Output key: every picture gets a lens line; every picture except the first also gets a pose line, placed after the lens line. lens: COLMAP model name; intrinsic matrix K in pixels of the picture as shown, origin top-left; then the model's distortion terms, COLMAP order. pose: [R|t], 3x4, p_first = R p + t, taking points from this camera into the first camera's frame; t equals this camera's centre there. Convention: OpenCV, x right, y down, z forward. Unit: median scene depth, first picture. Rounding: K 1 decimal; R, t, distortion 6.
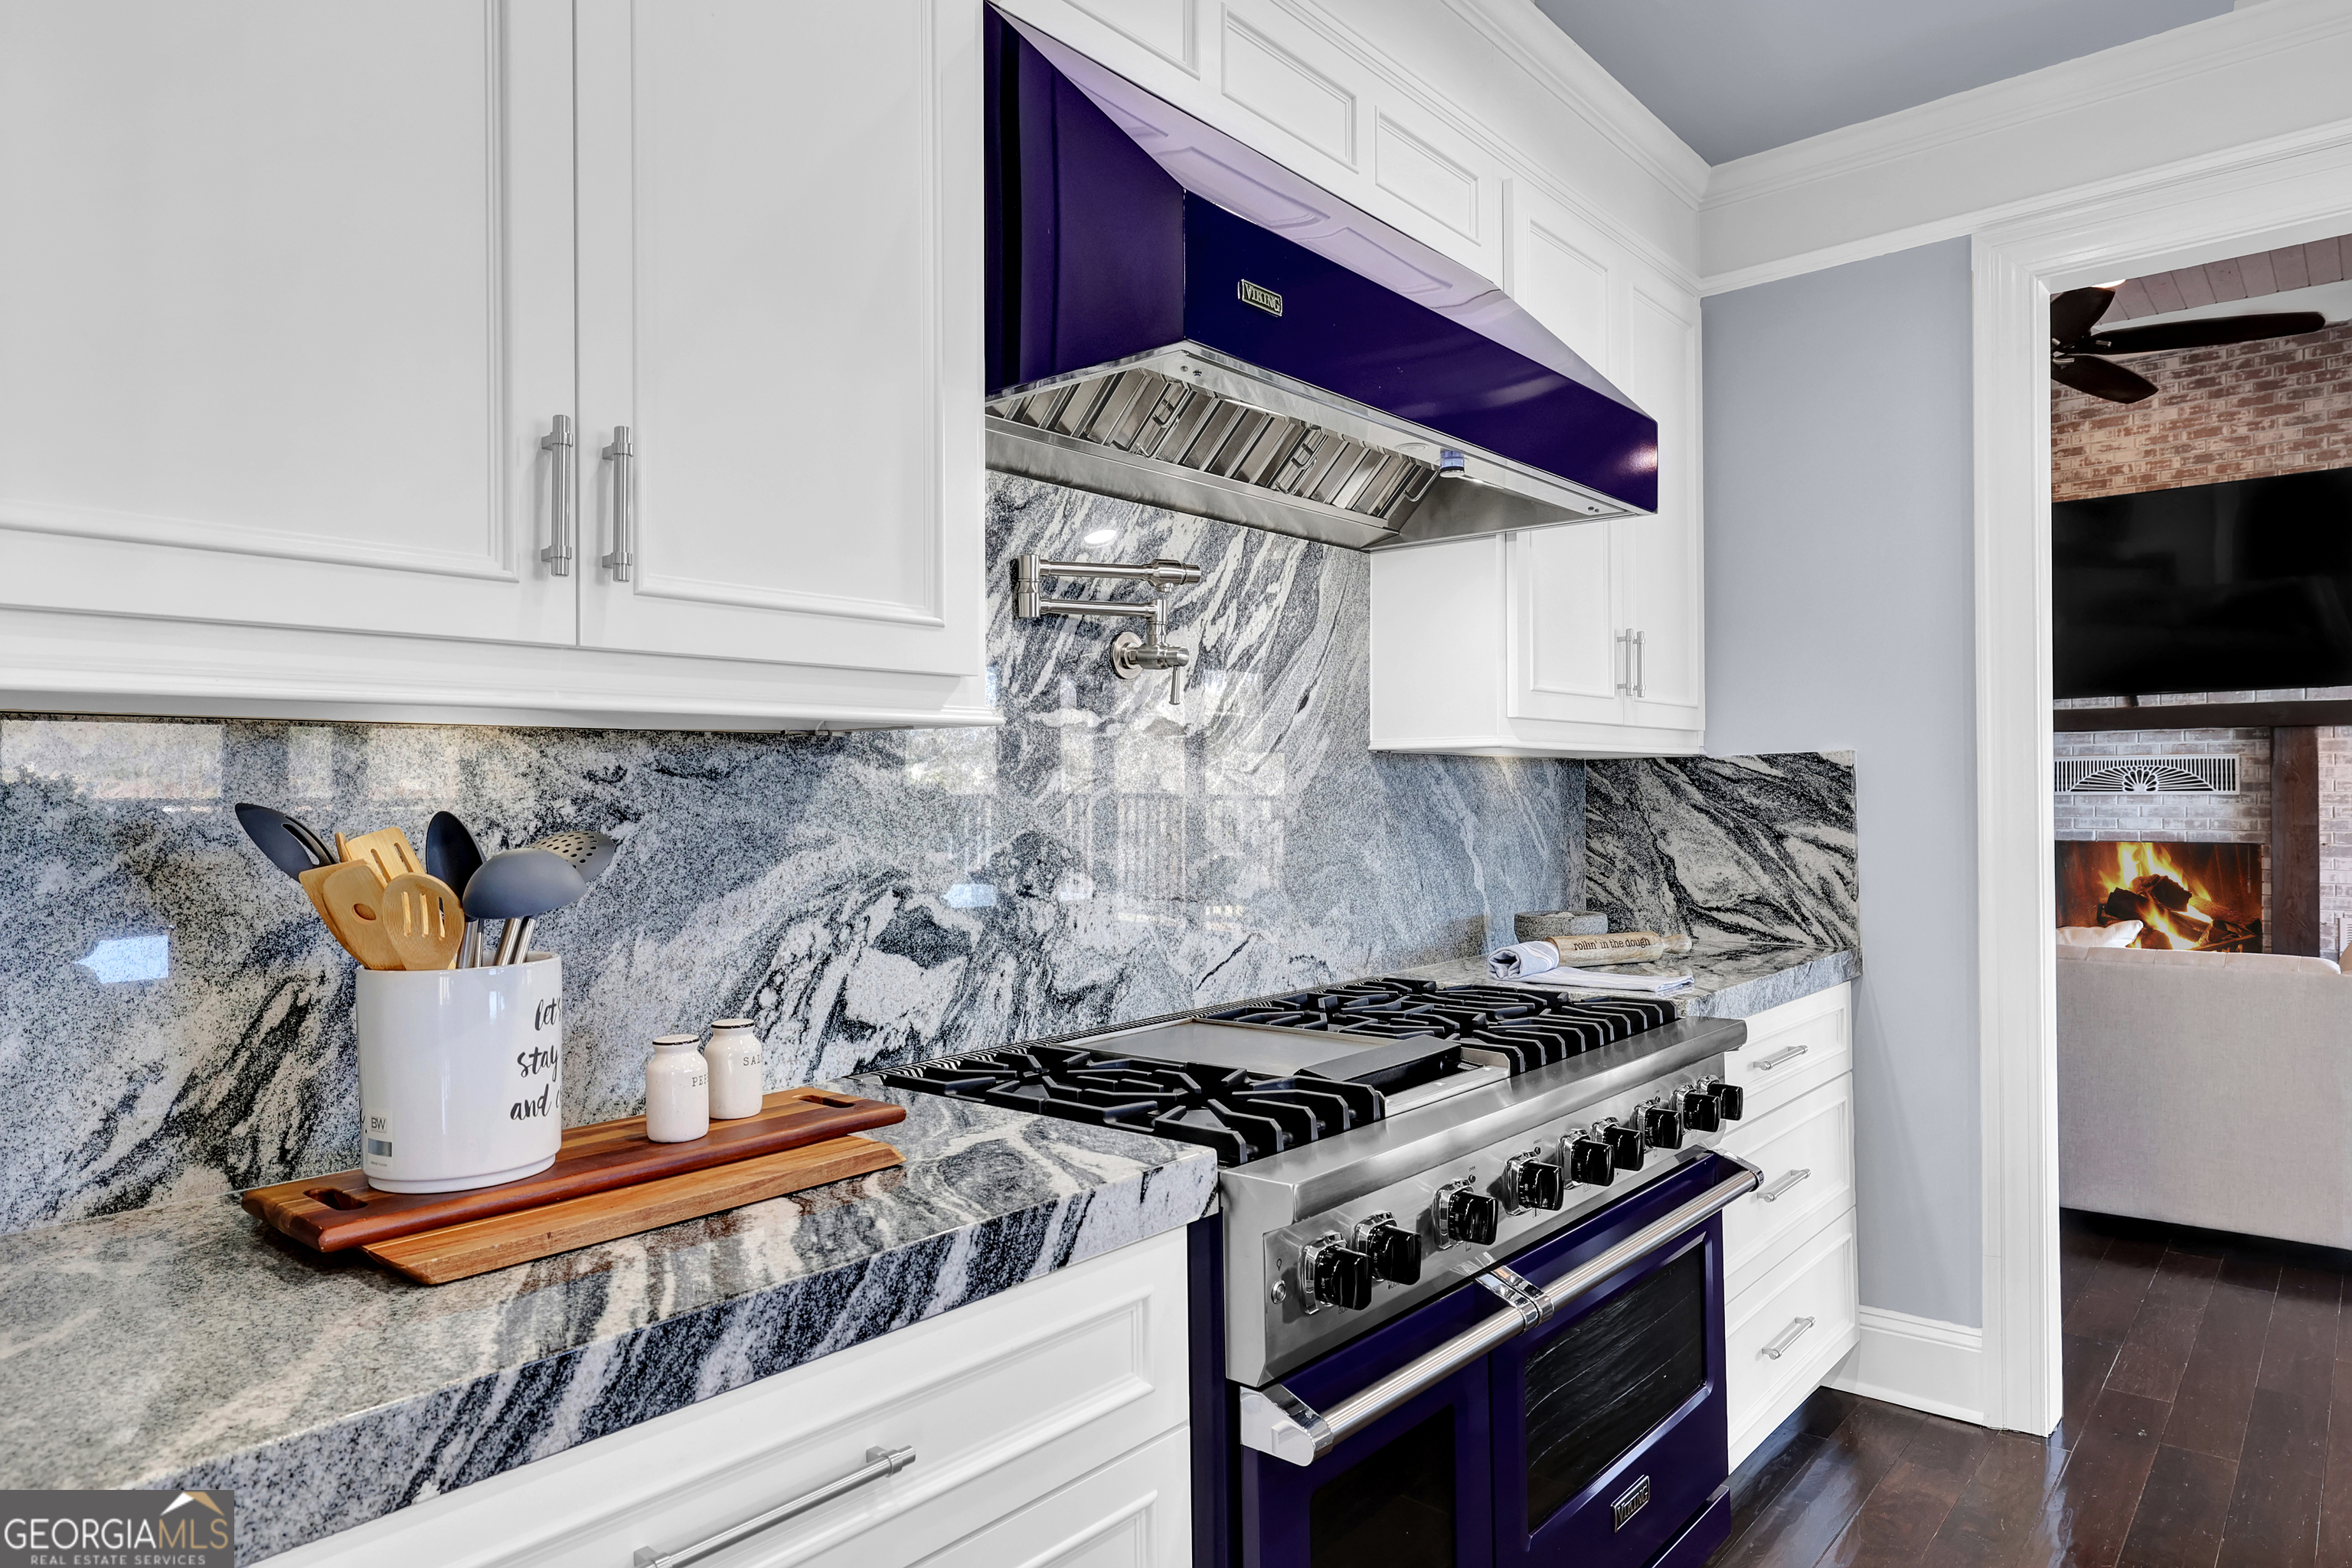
lens RADIAL K [[1427.1, 0, 1202.0], [0, 1427.1, 765.8], [0, 0, 1]] dist [-0.006703, 0.002682]
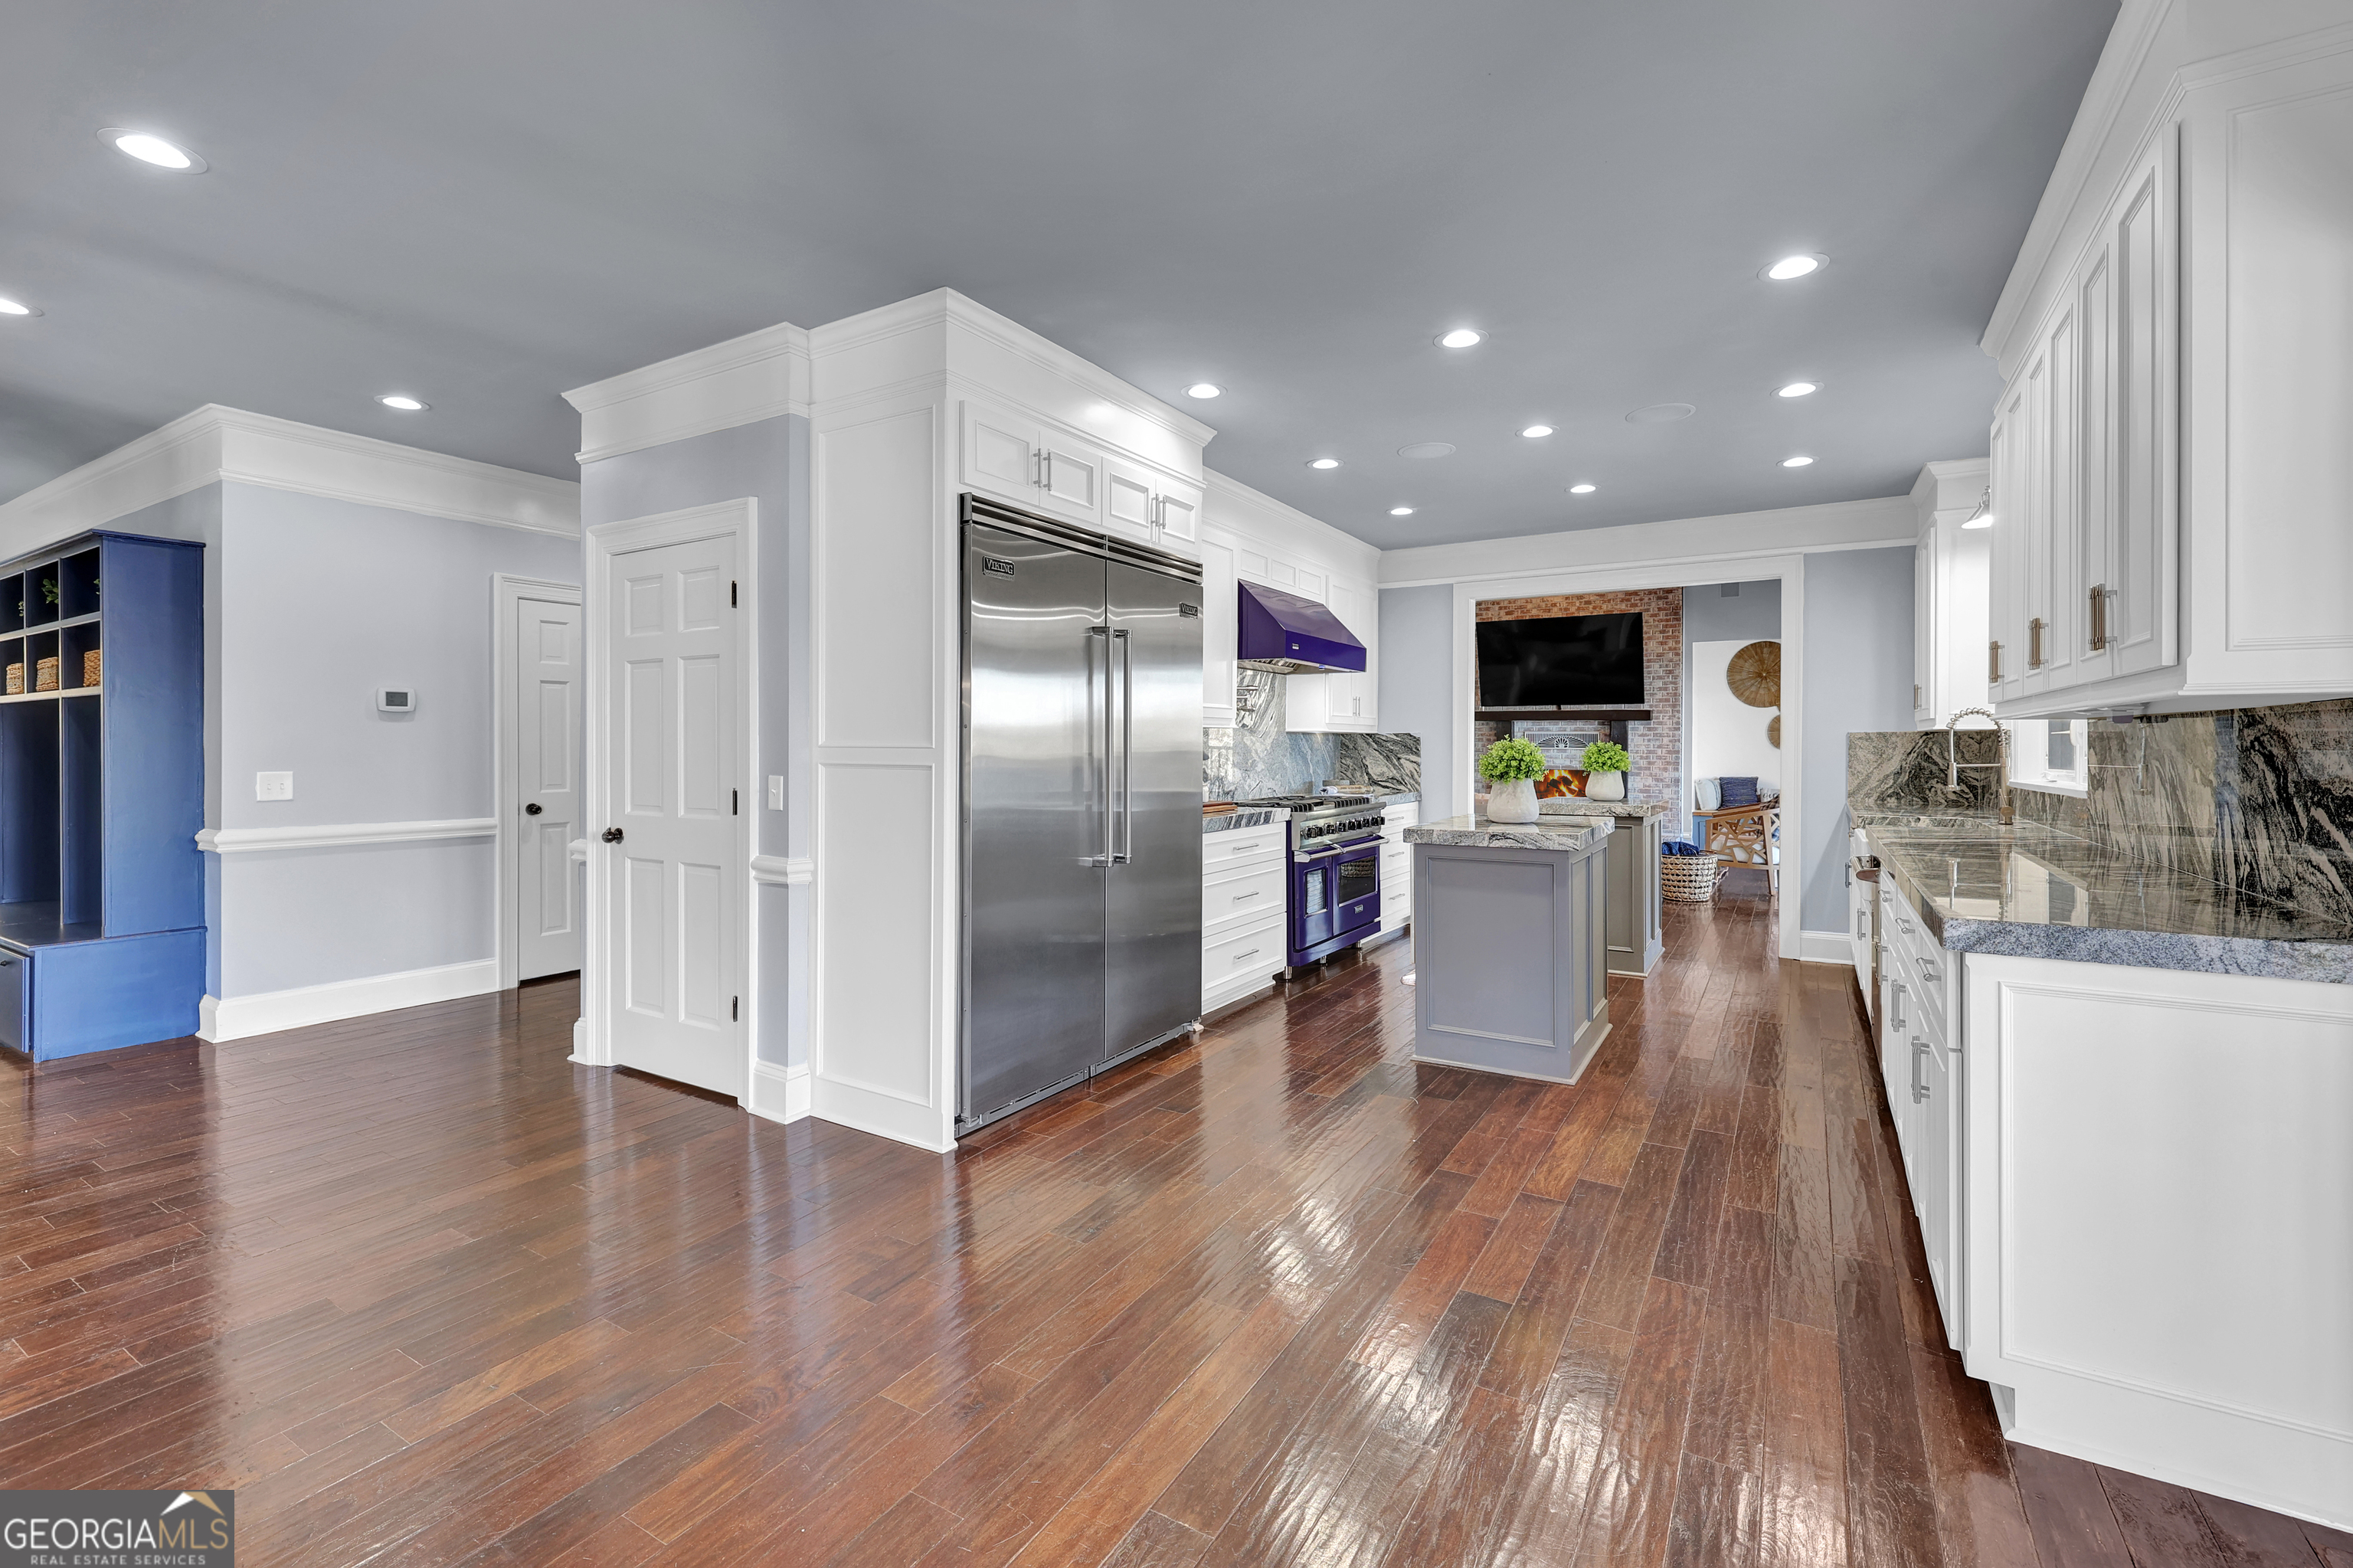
lens RADIAL K [[1026.9, 0, 1177.5], [0, 1026.9, 745.8], [0, 0, 1]] dist [0.004211, 0.000155]
pose [[0.989122, 0.011141, 0.146672, -0.658942], [-0.014150, 0.999710, 0.019485, -0.027209], [-0.146412, -0.021348, 0.988993, -1.863880]]
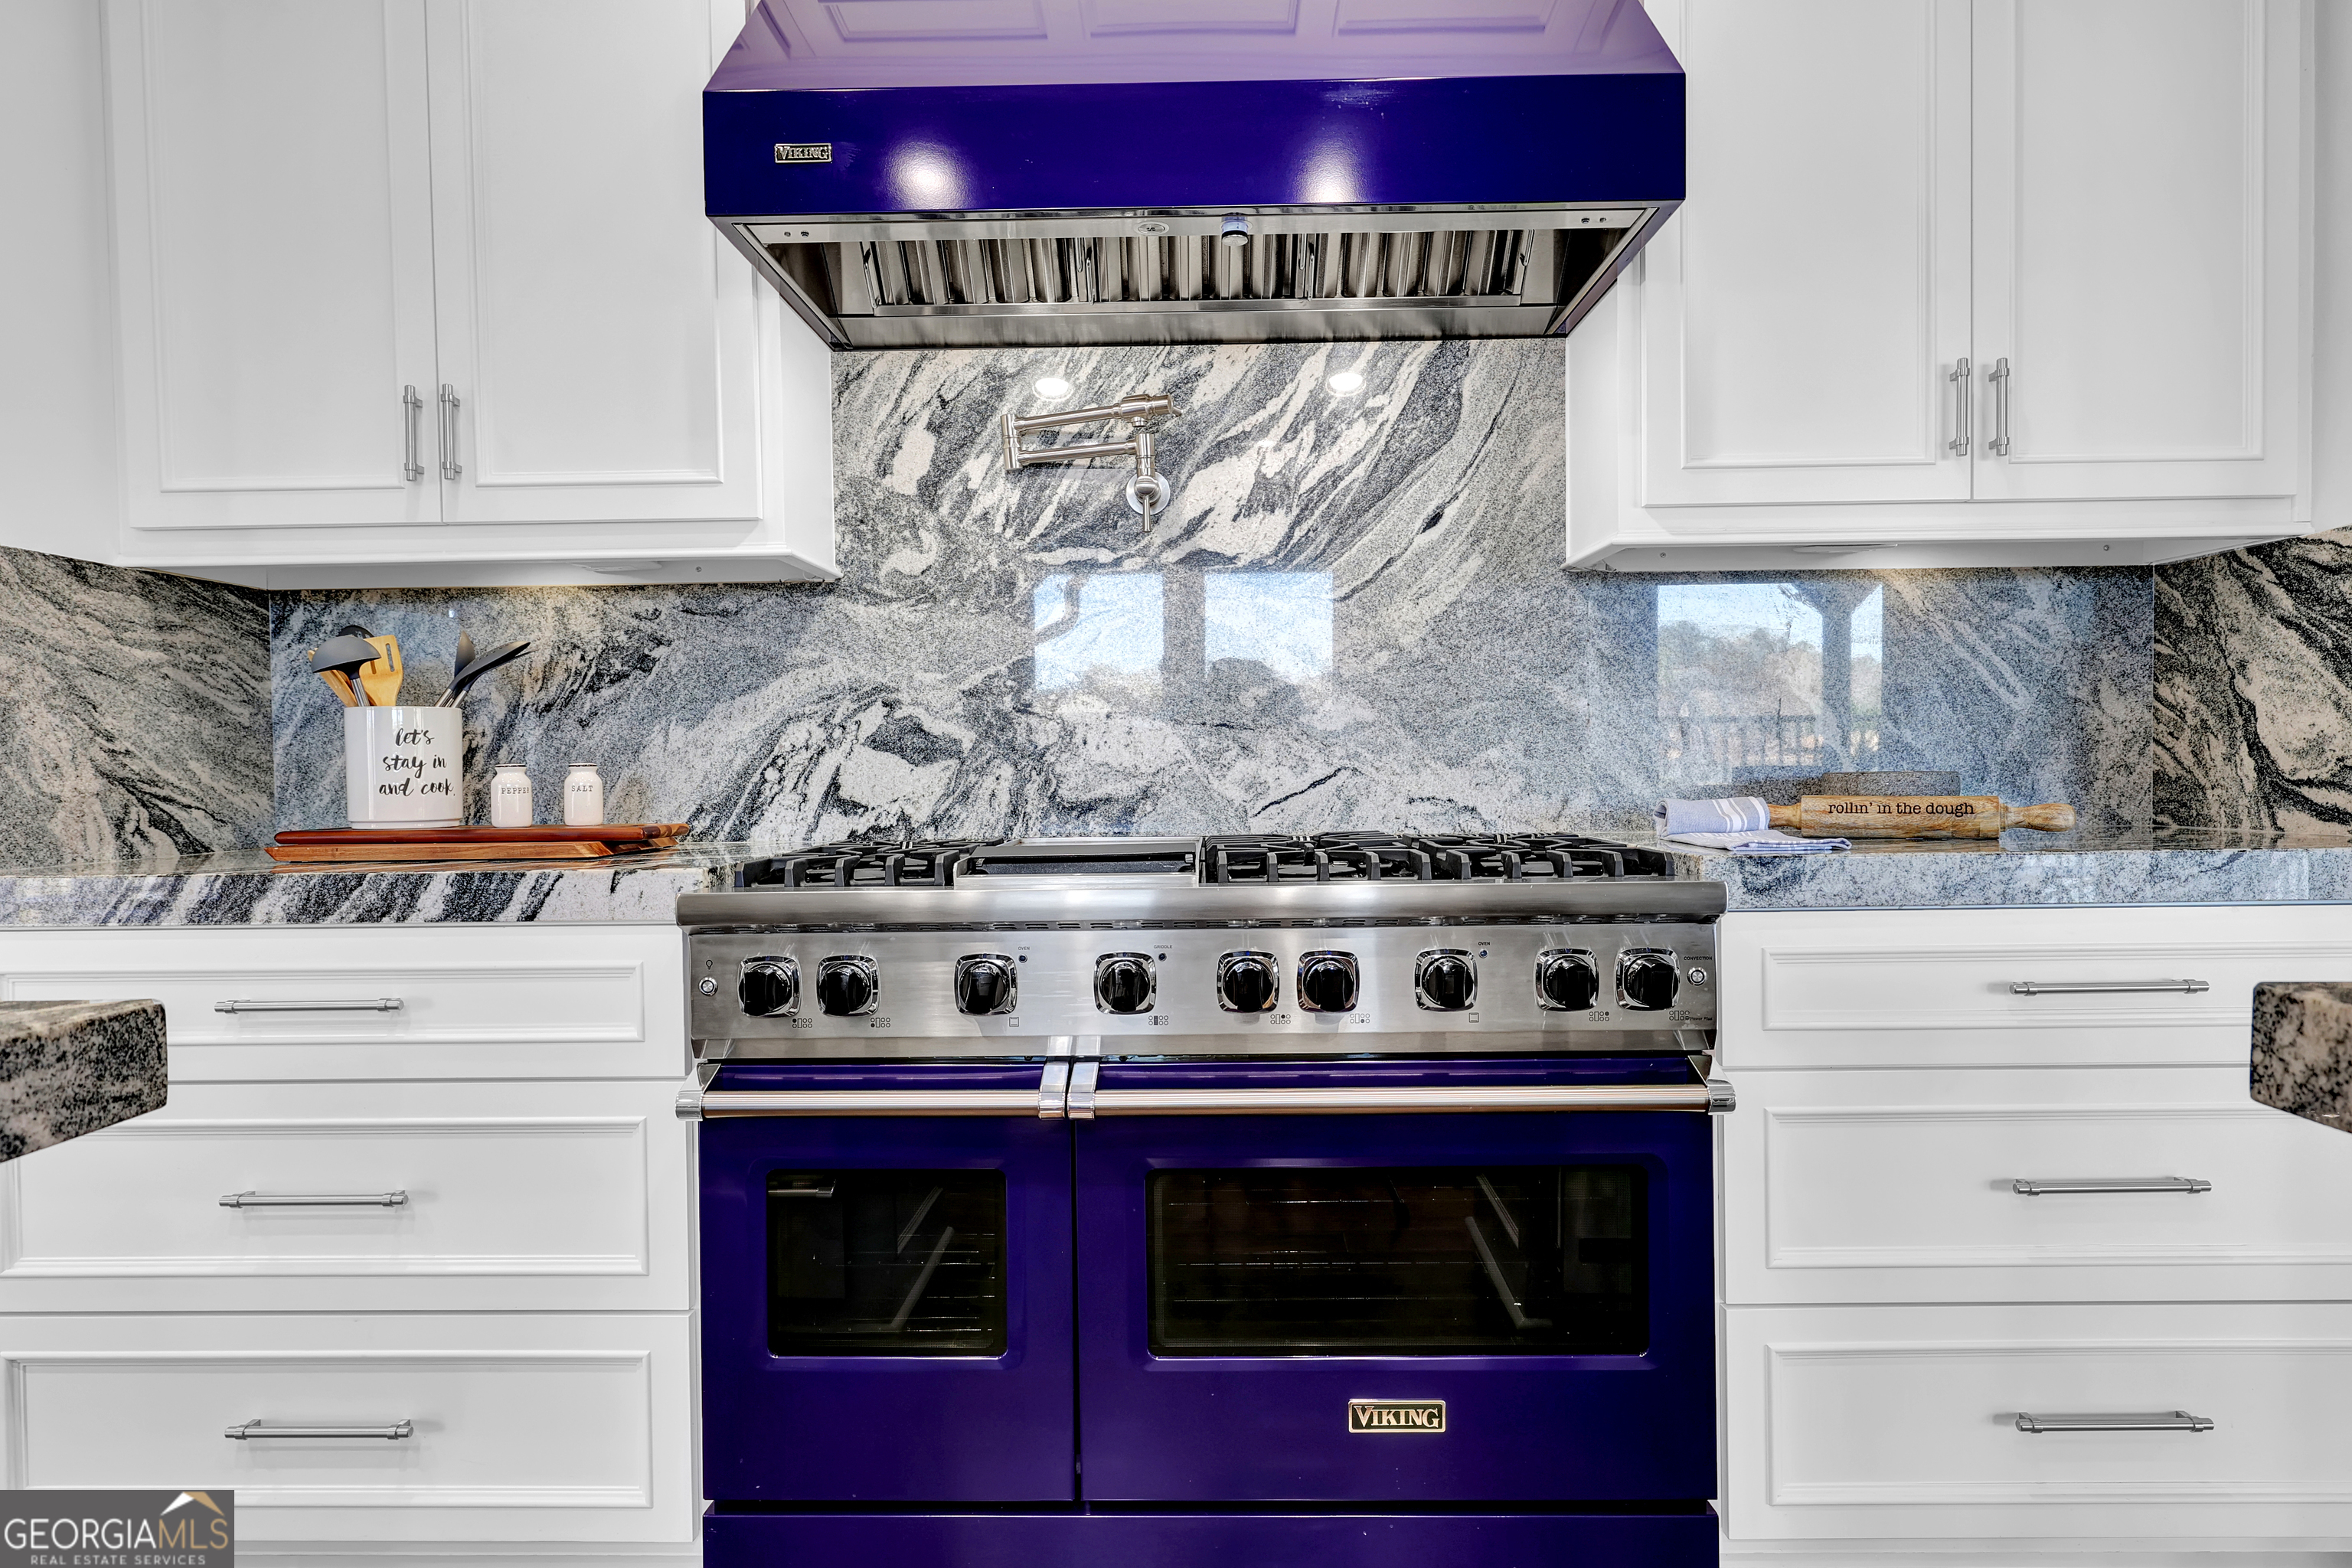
lens RADIAL K [[1427.1, 0, 1247.2], [0, 1427.1, 774.2], [0, 0, 1]] dist [-0.006703, 0.002682]
pose [[0.629410, 0.007784, -0.777034, 0.850150], [0.021391, 0.999397, 0.027339, 0.108314], [0.776779, -0.033829, 0.628864, 0.394810]]
